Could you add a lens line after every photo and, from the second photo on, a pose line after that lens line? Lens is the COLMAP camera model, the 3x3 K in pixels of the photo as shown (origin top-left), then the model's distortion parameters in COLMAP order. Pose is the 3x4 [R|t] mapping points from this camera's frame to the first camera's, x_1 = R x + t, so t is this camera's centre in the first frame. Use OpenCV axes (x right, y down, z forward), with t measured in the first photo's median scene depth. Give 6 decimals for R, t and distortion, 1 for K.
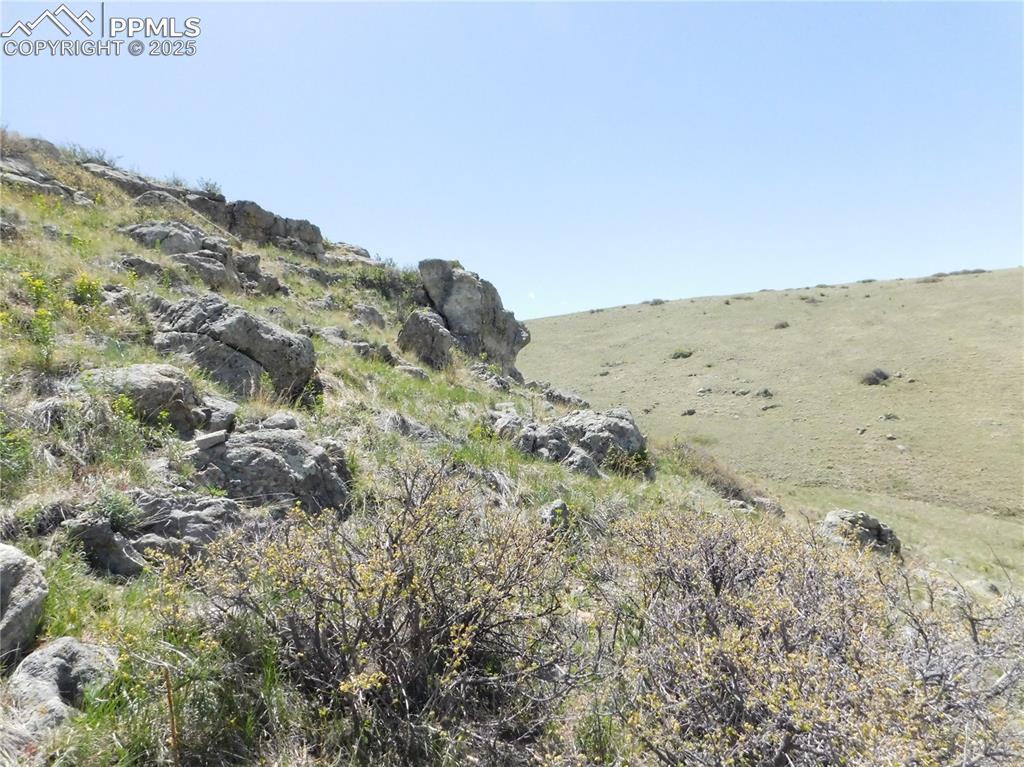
lens RADIAL K [[671.5, 0, 512.0], [0, 671.5, 383.5], [0, 0, 1]] dist [-0.075577, 0.049831]
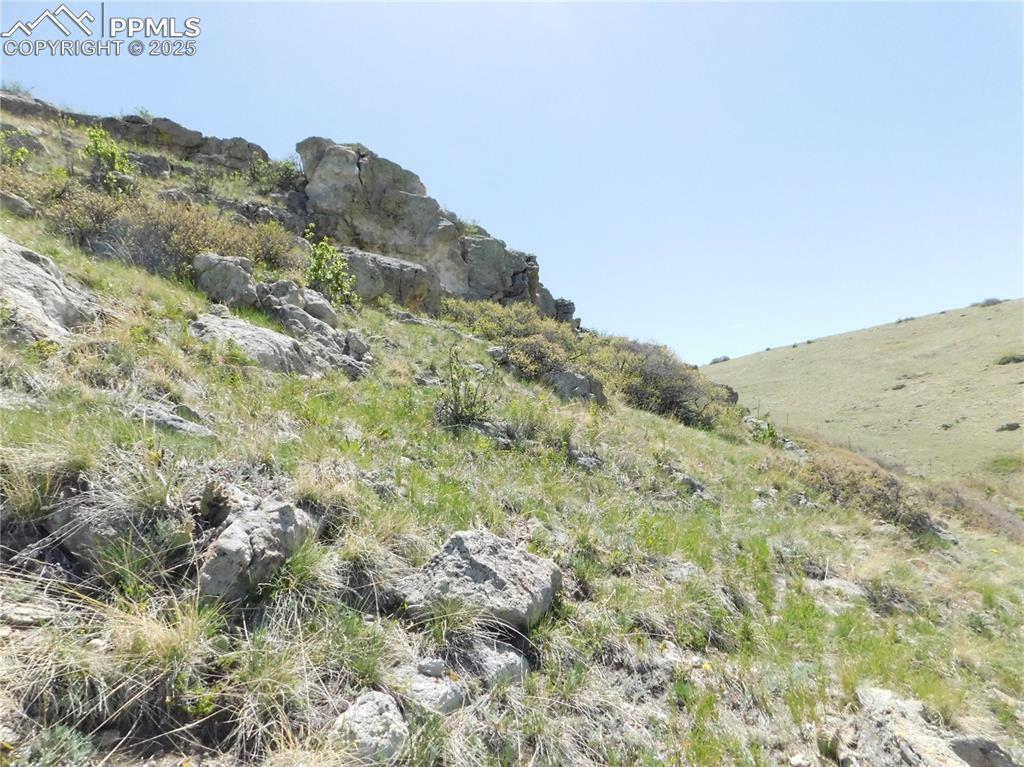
lens RADIAL K [[671.5, 0, 512.0], [0, 671.5, 383.5], [0, 0, 1]] dist [-0.075577, 0.049831]
pose [[0.886846, -0.041193, -0.460226, 0.091791], [0.008895, 0.997356, -0.072128, 0.035468], [0.461980, 0.059873, 0.884867, 0.075545]]
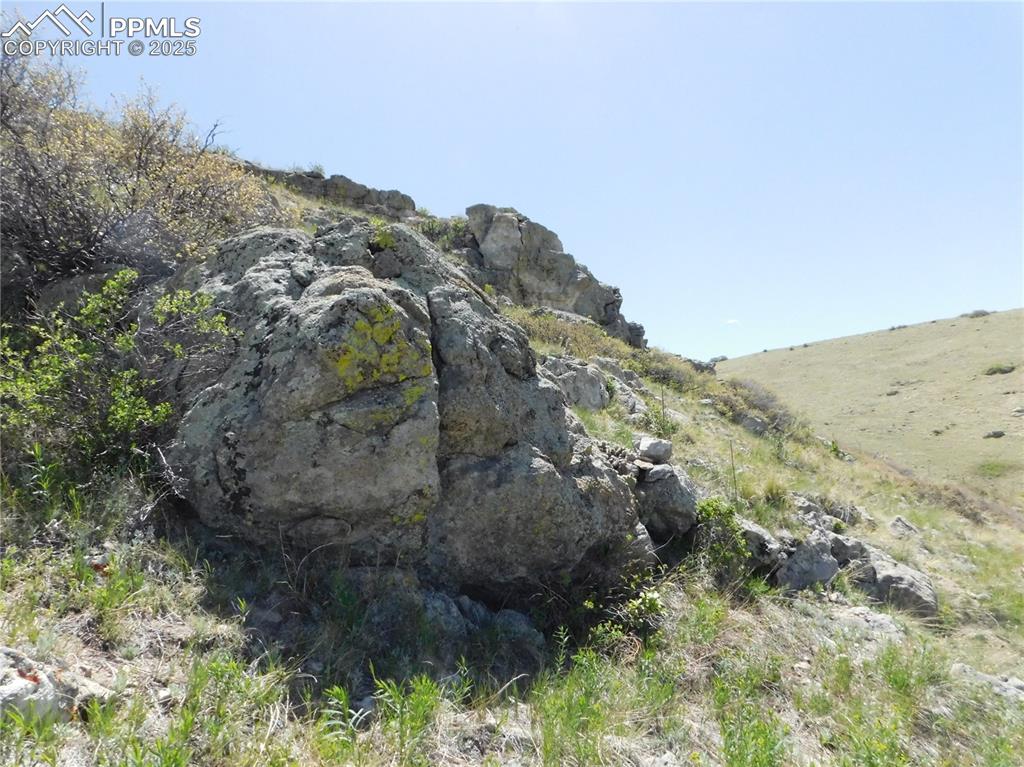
lens RADIAL K [[671.5, 0, 512.0], [0, 671.5, 383.5], [0, 0, 1]] dist [-0.075577, 0.049831]
pose [[0.896469, -0.009412, -0.443007, 0.075893], [-0.017114, 0.998293, -0.055841, 0.029783], [0.442776, 0.057642, 0.894777, 0.017149]]
